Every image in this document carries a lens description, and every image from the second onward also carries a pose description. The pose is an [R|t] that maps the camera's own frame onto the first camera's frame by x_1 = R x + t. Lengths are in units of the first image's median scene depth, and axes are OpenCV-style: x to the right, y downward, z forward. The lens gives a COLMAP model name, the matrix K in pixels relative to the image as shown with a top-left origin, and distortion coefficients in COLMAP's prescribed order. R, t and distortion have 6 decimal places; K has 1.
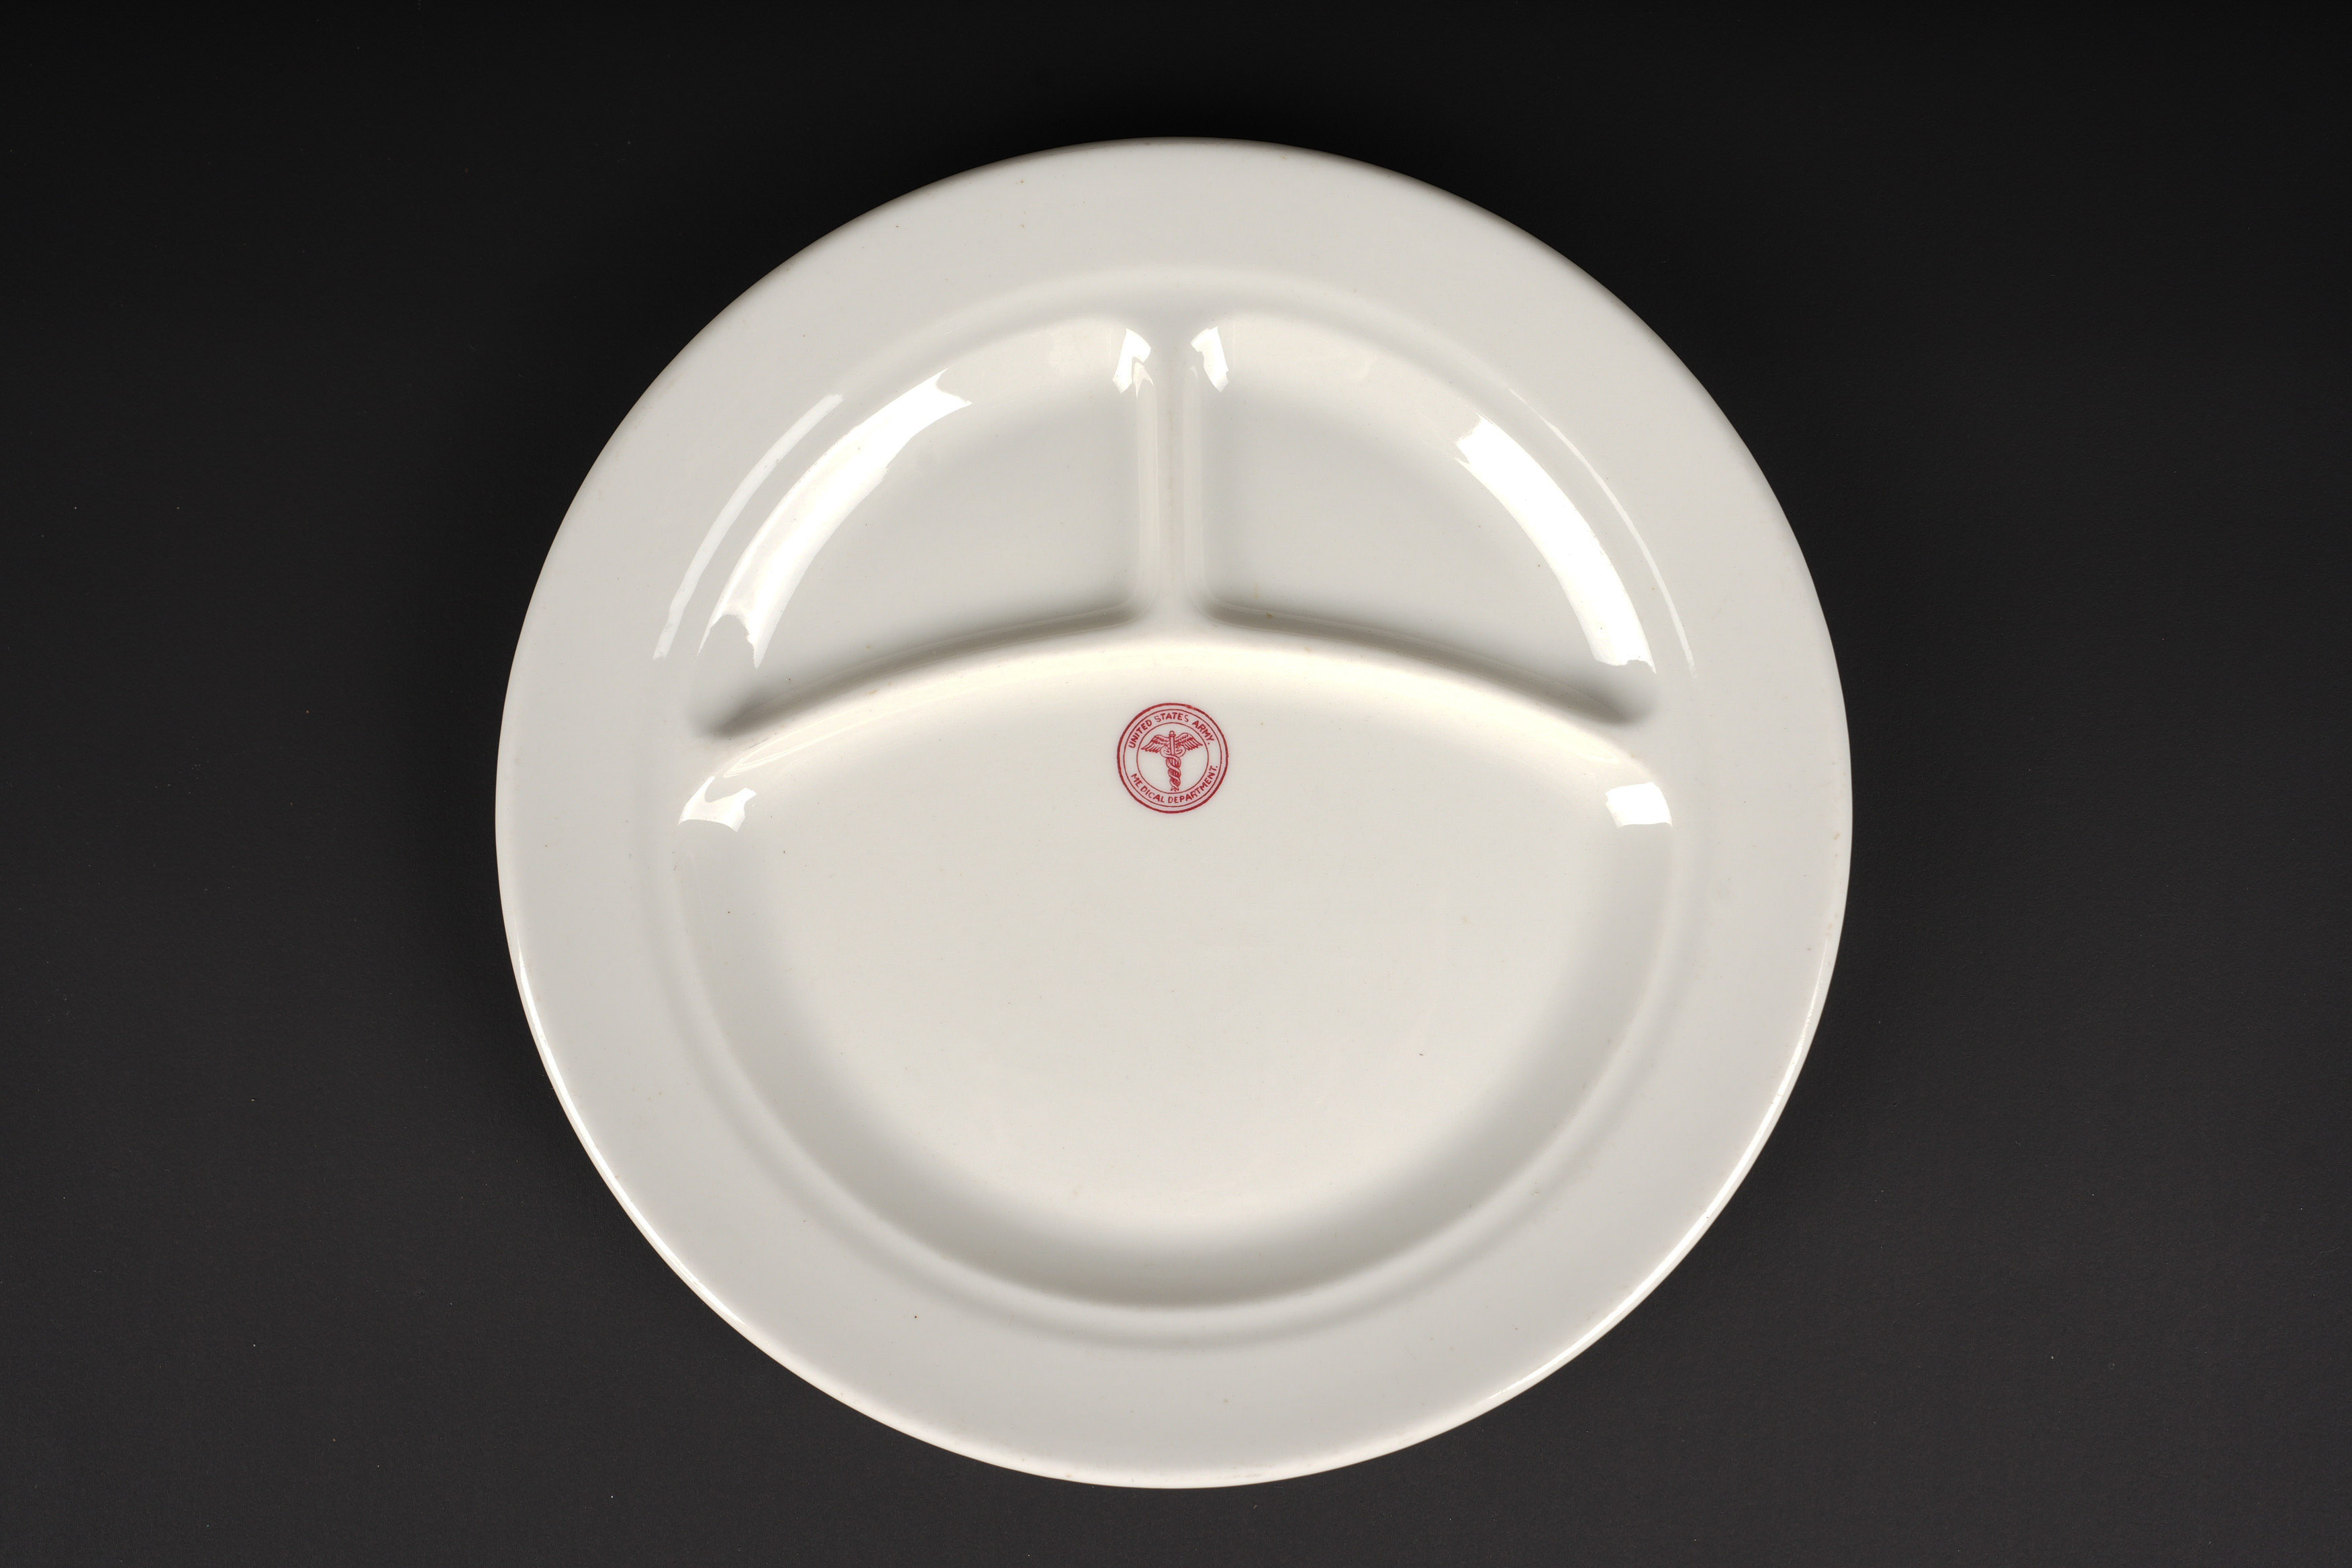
lens RADIAL K [[2837.1, 0, 1174.6], [0, 2837.1, 785.9], [0, 0, 1]] dist [-0.024439, 0.000000]
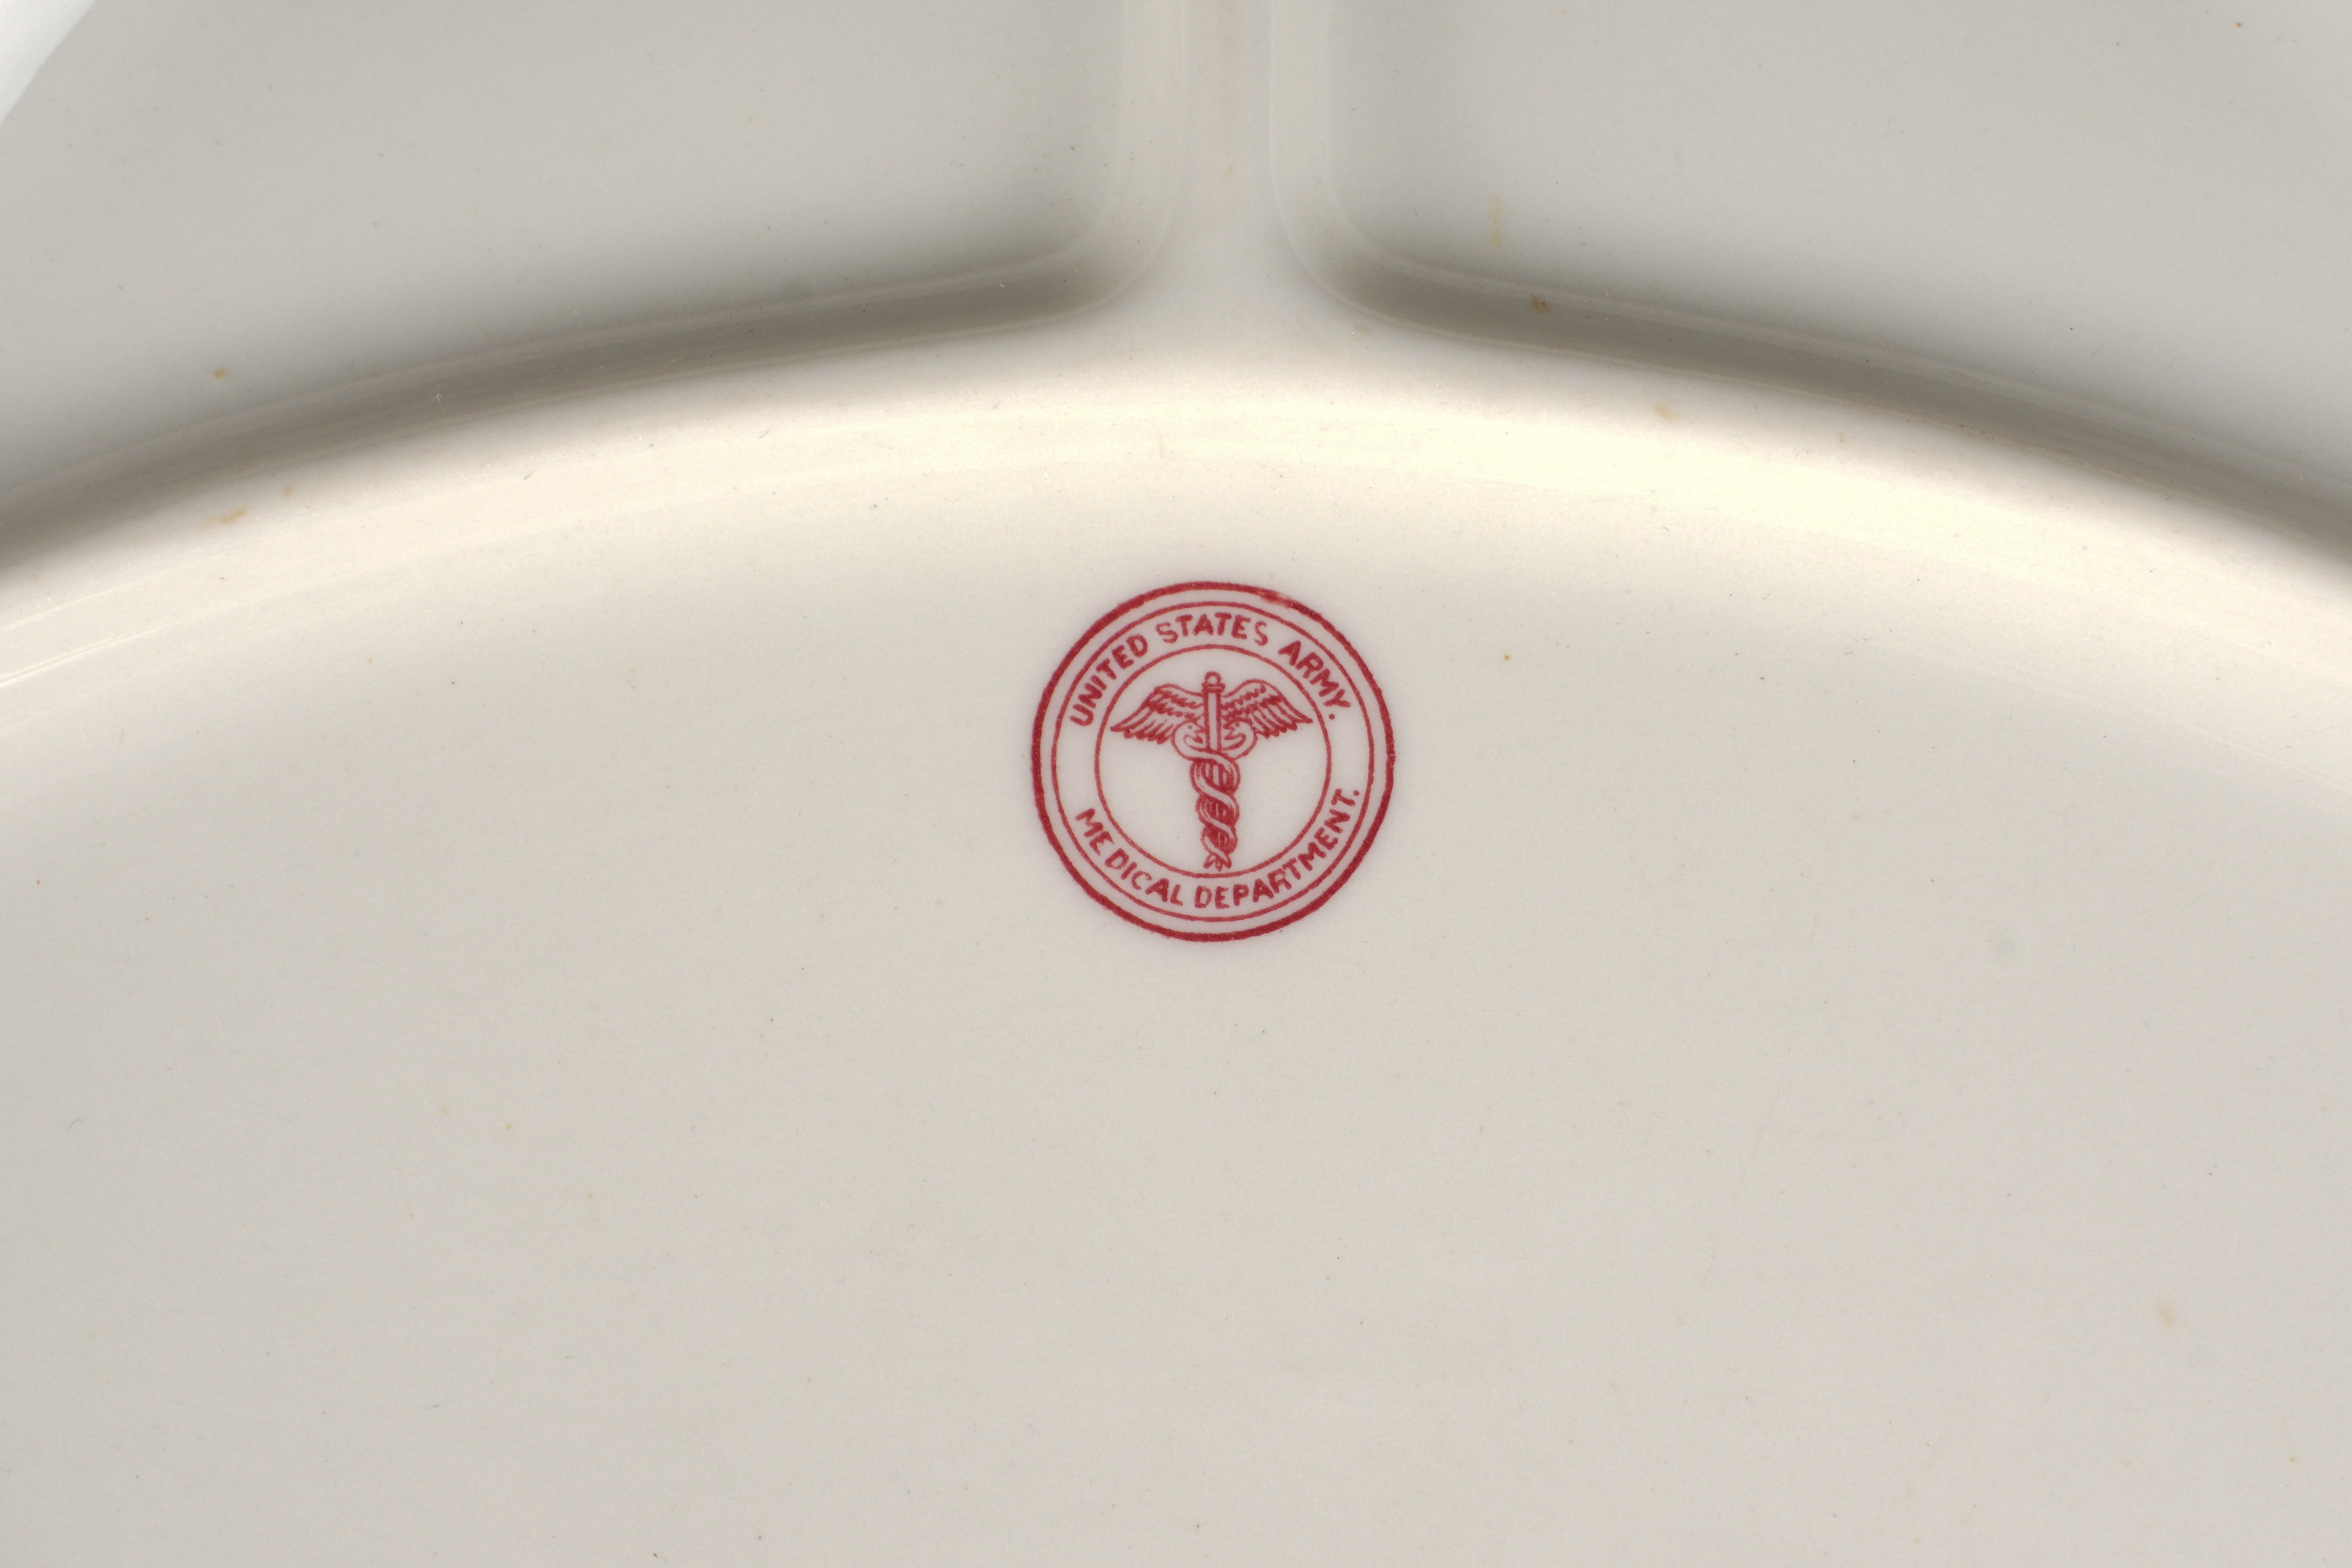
lens RADIAL K [[7875.7, 0, 1178.1], [0, 7875.7, 786.6], [0, 0, 1]] dist [0.699646, 0.000000]
pose [[0.999649, 0.024736, -0.009467, 0.003596], [-0.024714, 0.999692, 0.002435, -0.008978], [0.009525, -0.002200, 0.999952, 0.150529]]
